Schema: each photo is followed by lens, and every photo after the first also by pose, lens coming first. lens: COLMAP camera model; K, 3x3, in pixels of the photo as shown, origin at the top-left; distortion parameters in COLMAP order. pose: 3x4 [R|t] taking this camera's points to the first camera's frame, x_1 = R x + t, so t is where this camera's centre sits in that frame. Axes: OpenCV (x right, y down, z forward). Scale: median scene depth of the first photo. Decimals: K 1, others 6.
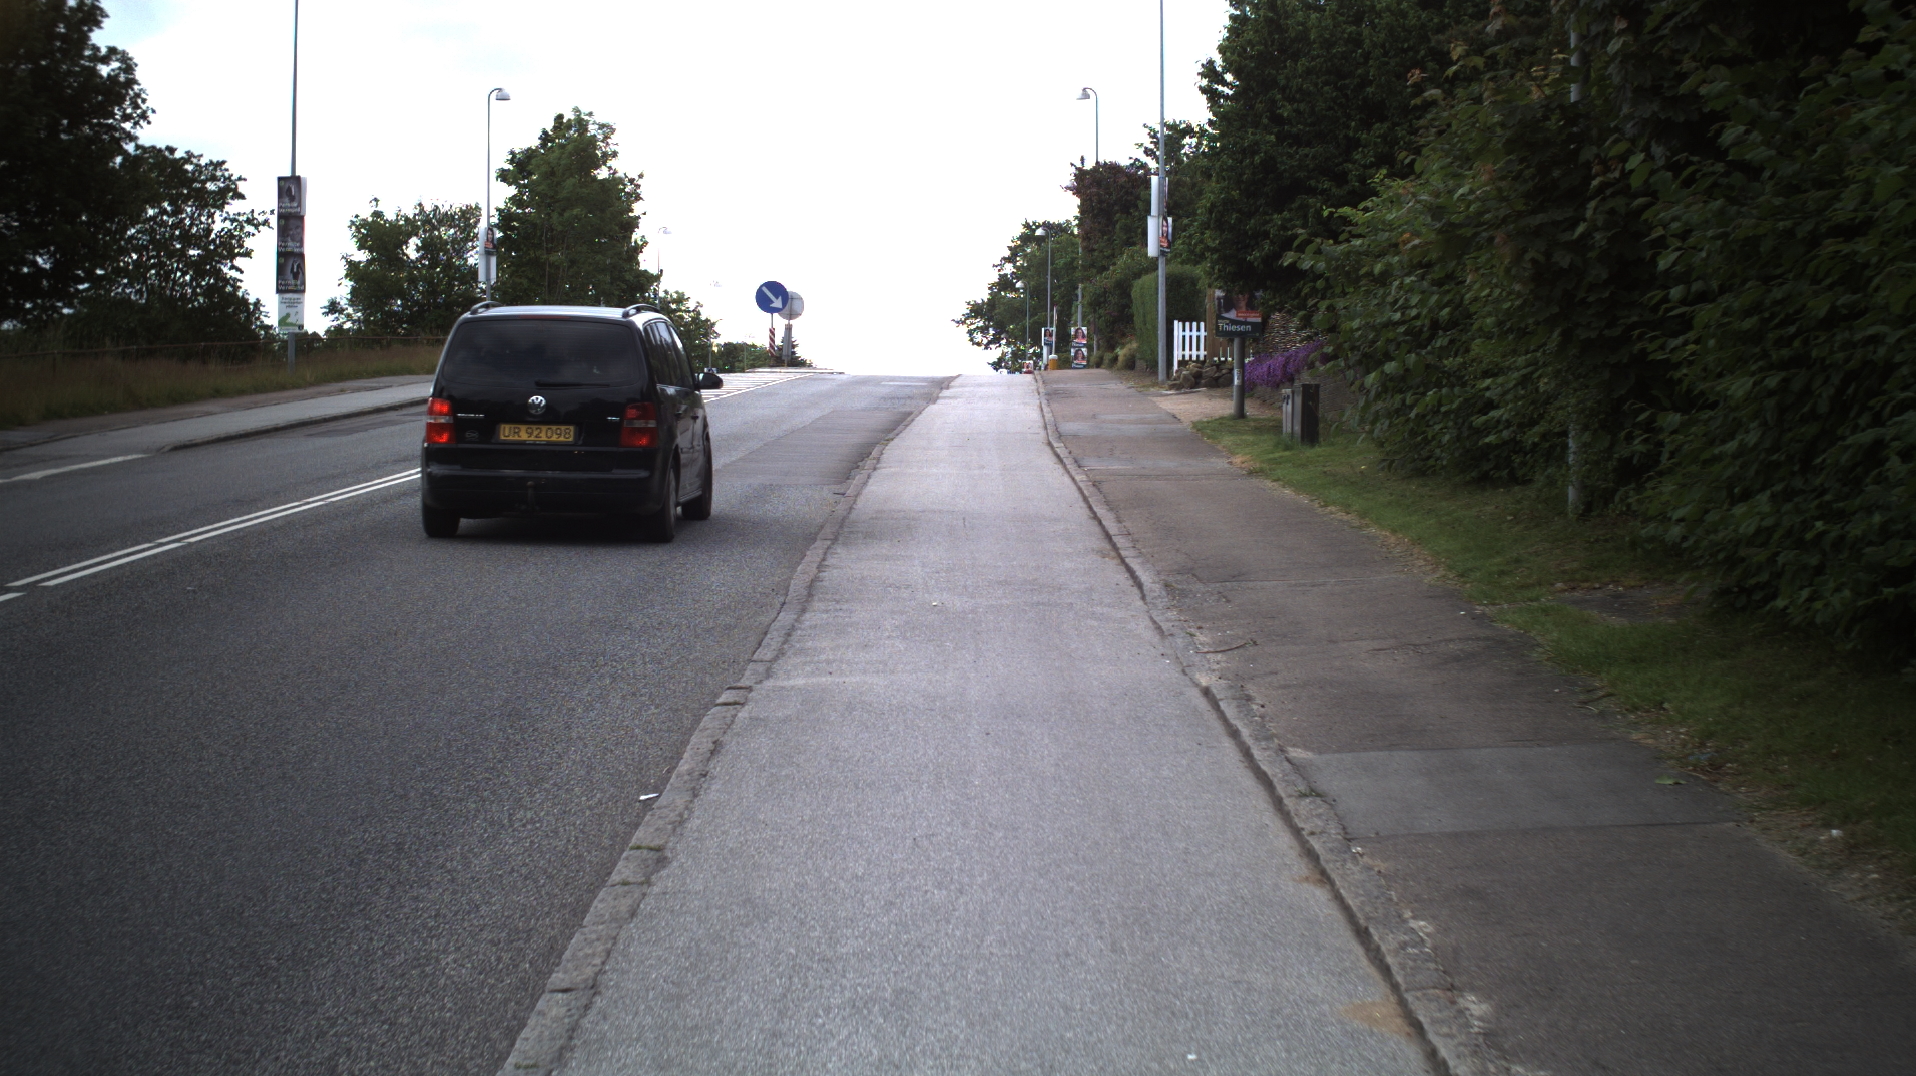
lens RADIAL K [[3390.0, 0, 958.0], [0, 3390.0, 538.0], [0, 0, 1]] dist [-0.267116, 0.255628]
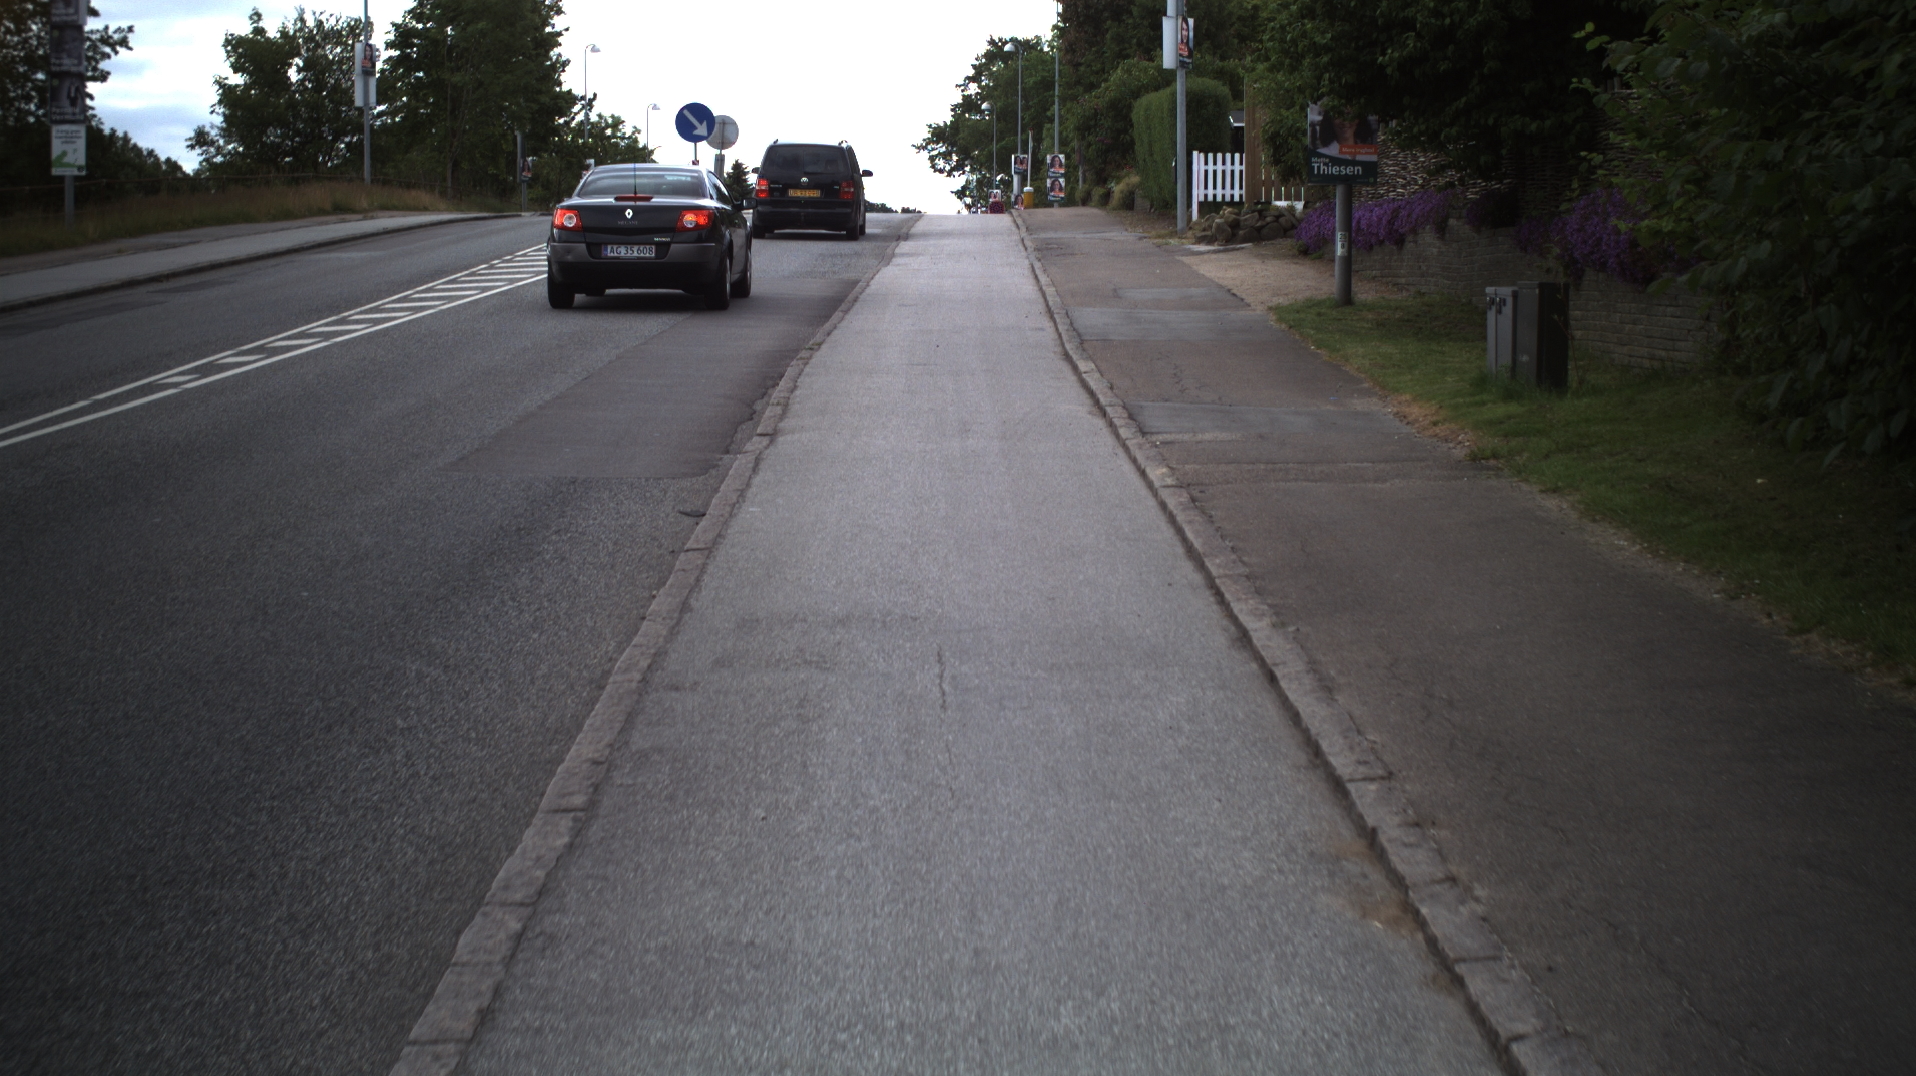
lens RADIAL K [[3390.0, 0, 958.0], [0, 3390.0, 538.0], [0, 0, 1]] dist [-0.267116, 0.255628]
pose [[0.999923, -0.005387, 0.011146, -0.000242], [0.004797, 0.998624, 0.052229, -0.015498], [-0.011412, -0.052171, 0.998573, 0.210478]]
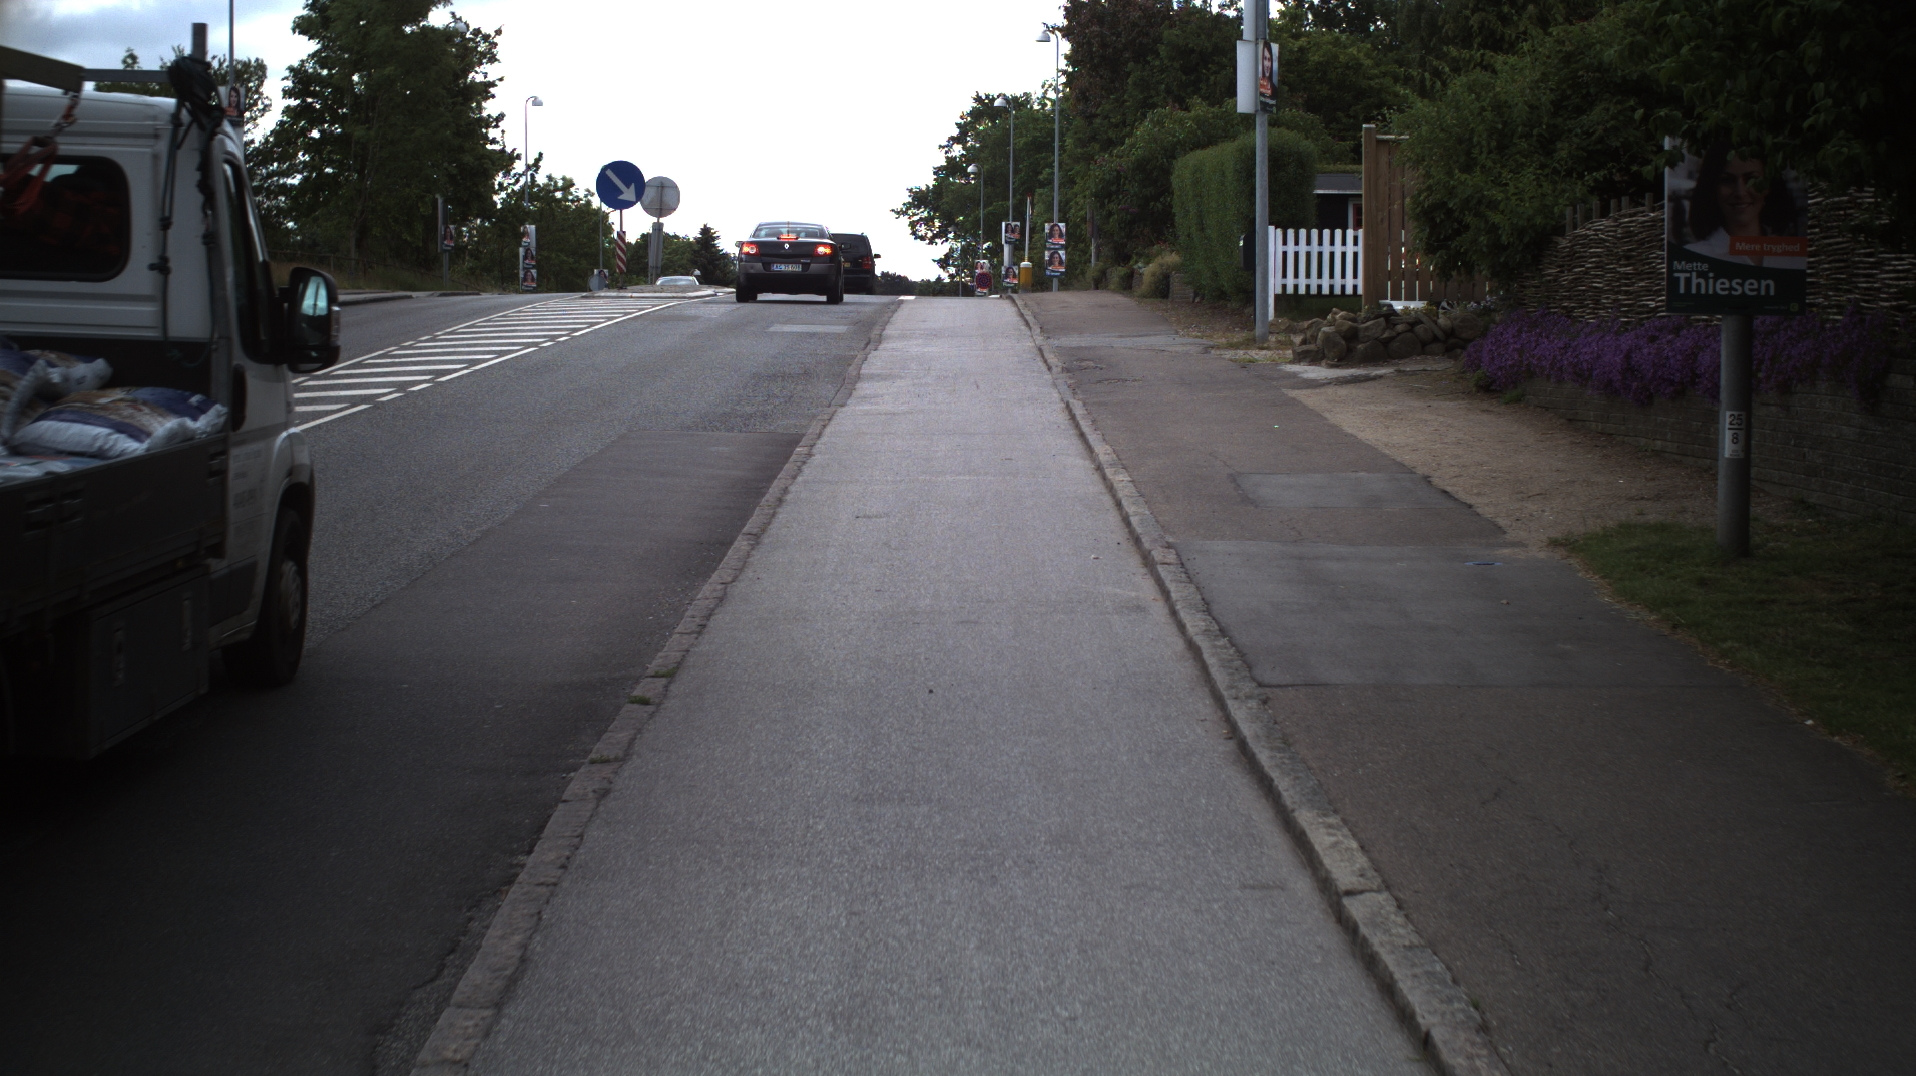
lens RADIAL K [[3390.0, 0, 958.0], [0, 3390.0, 538.0], [0, 0, 1]] dist [-0.267116, 0.255628]
pose [[0.999847, -0.001226, 0.017459, 0.000227], [0.000638, 0.999433, 0.033652, -0.030259], [-0.017490, -0.033636, 0.999281, 0.419619]]
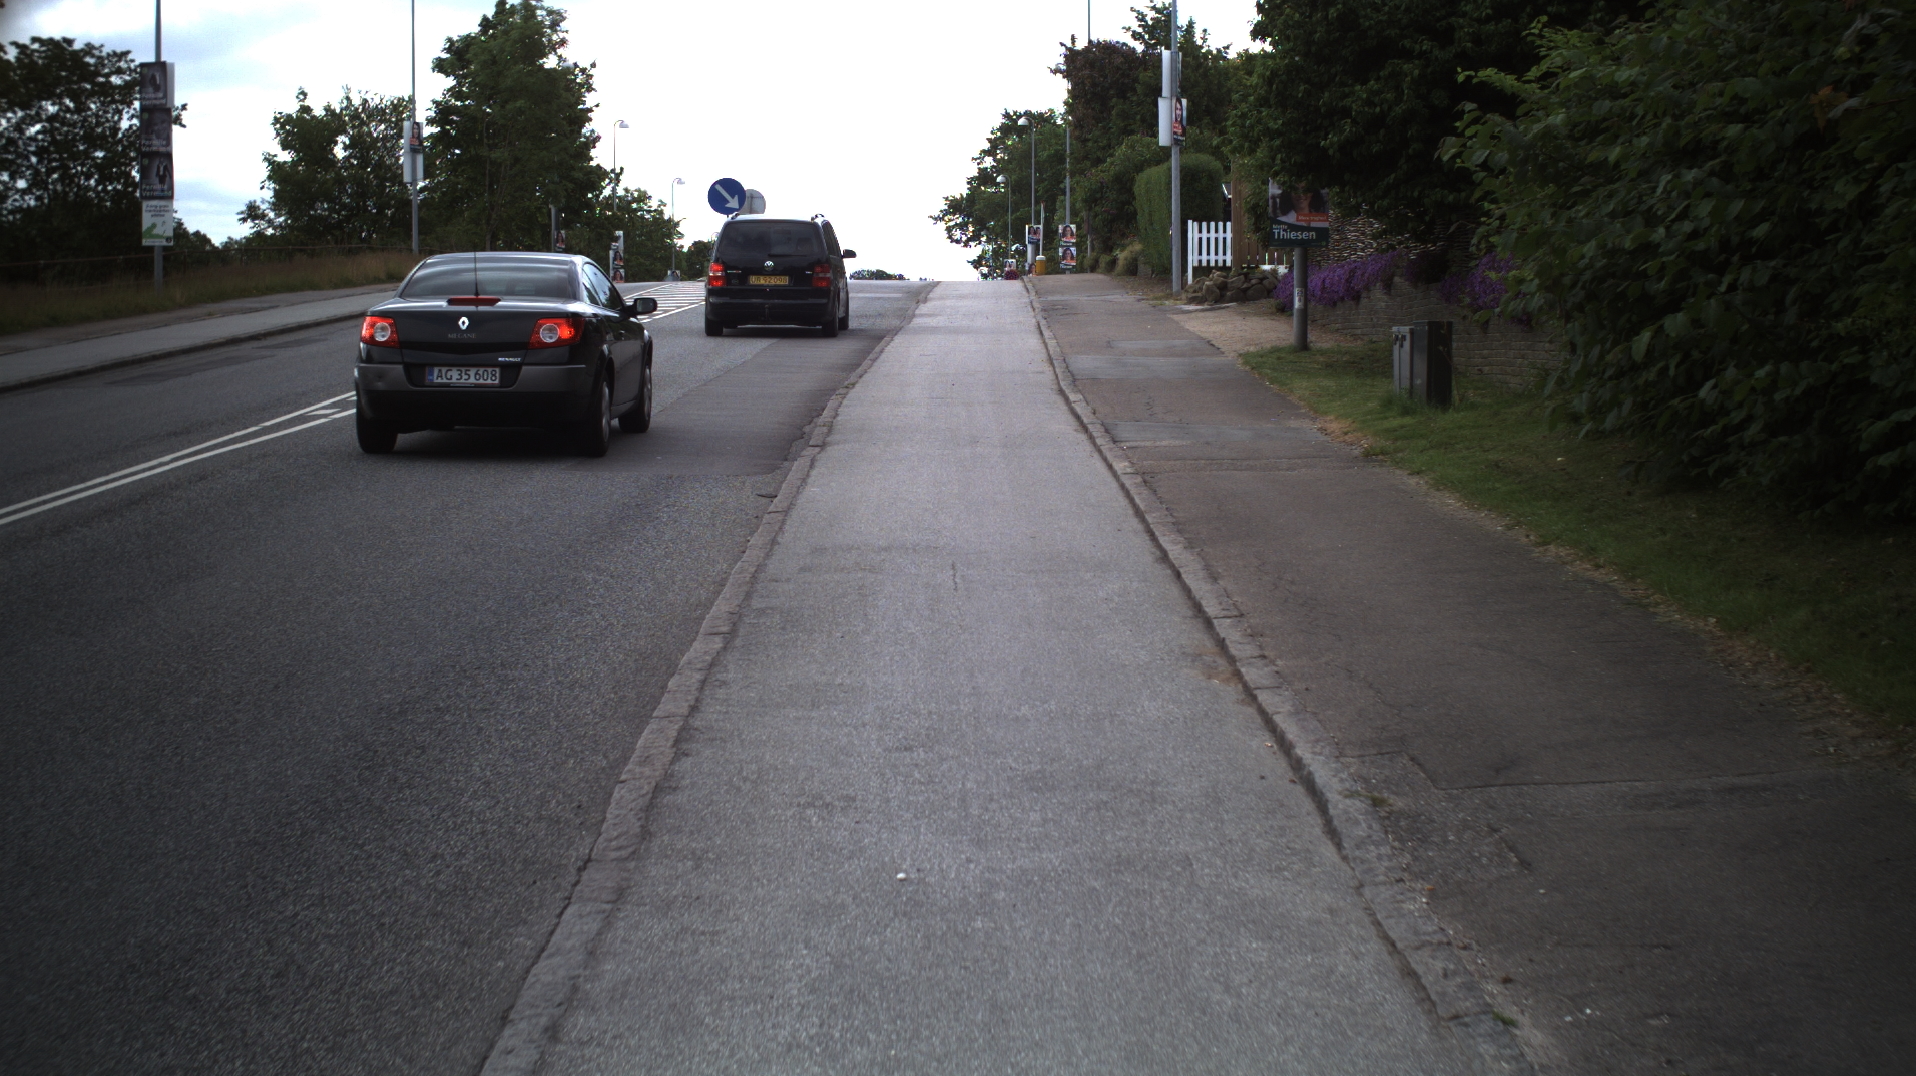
lens RADIAL K [[3390.0, 0, 958.0], [0, 3390.0, 538.0], [0, 0, 1]] dist [-0.267116, 0.255628]
pose [[0.999938, -0.009463, 0.005810, -0.000363], [0.009277, 0.999468, 0.031283, -0.010961], [-0.006103, -0.031227, 0.999494, 0.140124]]
